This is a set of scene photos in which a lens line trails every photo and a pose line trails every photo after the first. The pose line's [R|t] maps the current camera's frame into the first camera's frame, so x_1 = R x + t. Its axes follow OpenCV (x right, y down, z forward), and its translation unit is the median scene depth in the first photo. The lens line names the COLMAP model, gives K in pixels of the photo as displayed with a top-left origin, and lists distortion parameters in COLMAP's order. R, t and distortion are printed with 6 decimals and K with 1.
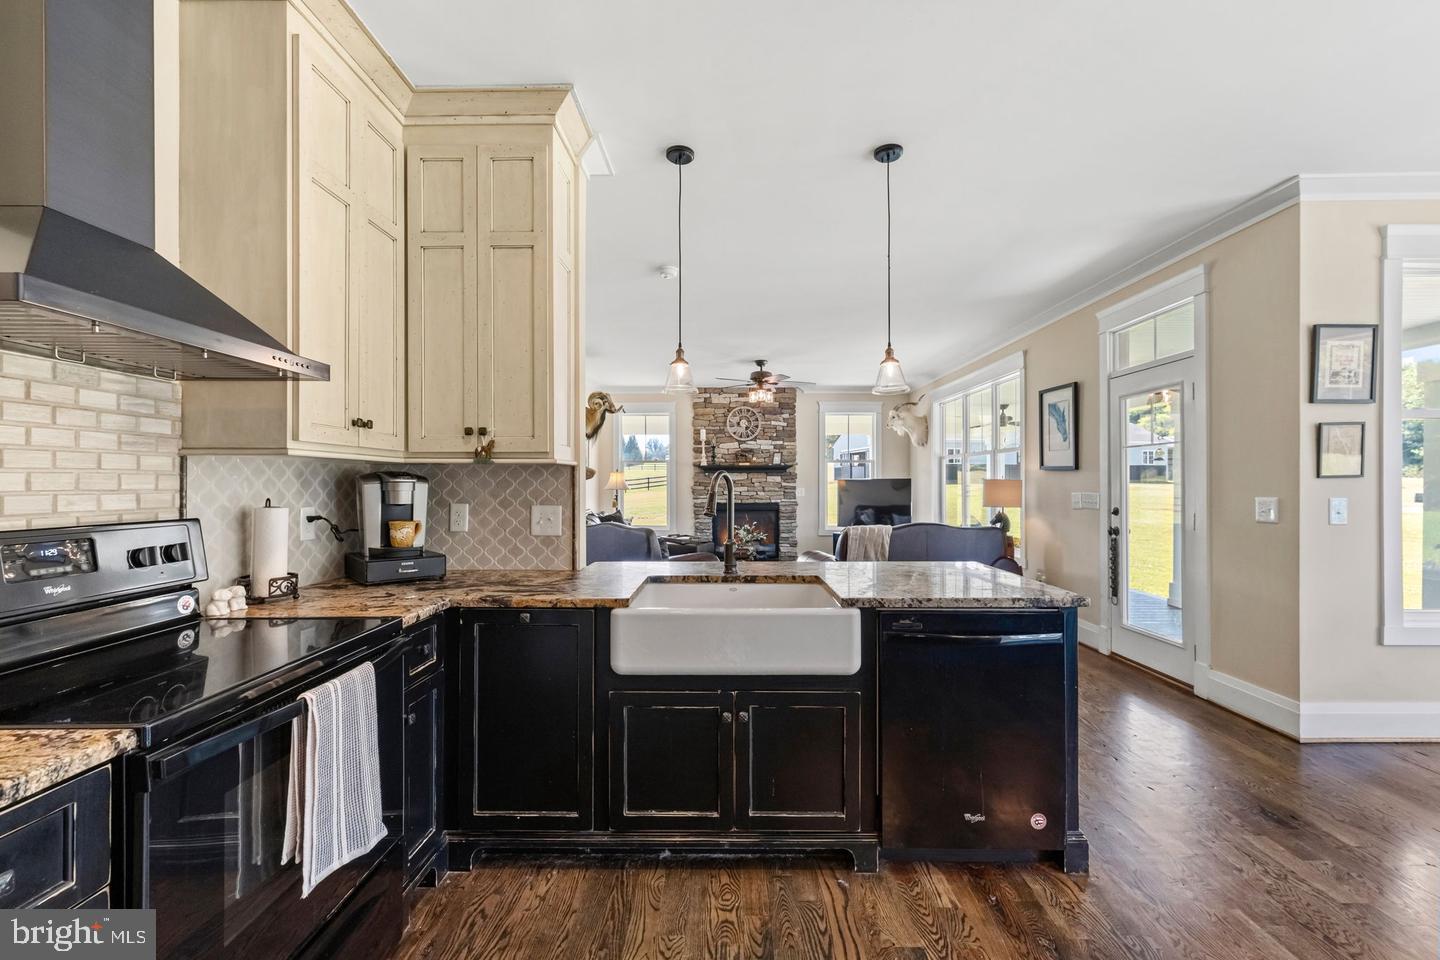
lens RADIAL K [[667.8, 0, 720.9], [0, 667.8, 481.5], [0, 0, 1]] dist [0.002103, -0.000642]
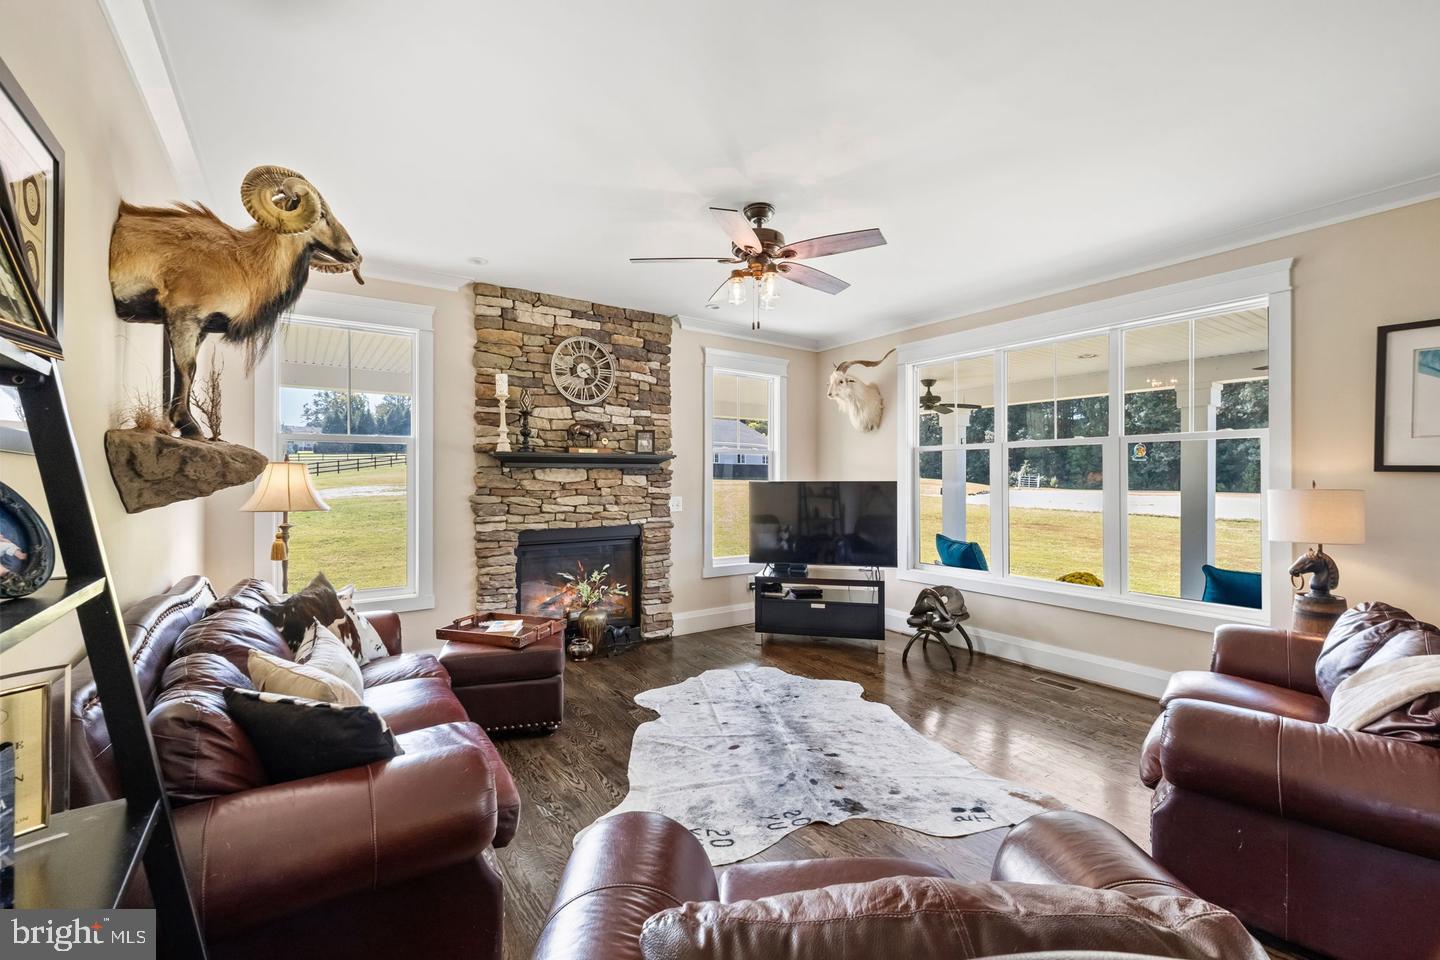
lens RADIAL K [[612.2, 0, 717.4], [0, 612.2, 480.6], [0, 0, 1]] dist [-0.002116, -0.000072]
pose [[0.815013, 0.001734, 0.579440, -0.151127], [-0.006088, 0.999966, 0.005572, -0.006910], [-0.579410, -0.008069, 0.814996, 0.561832]]
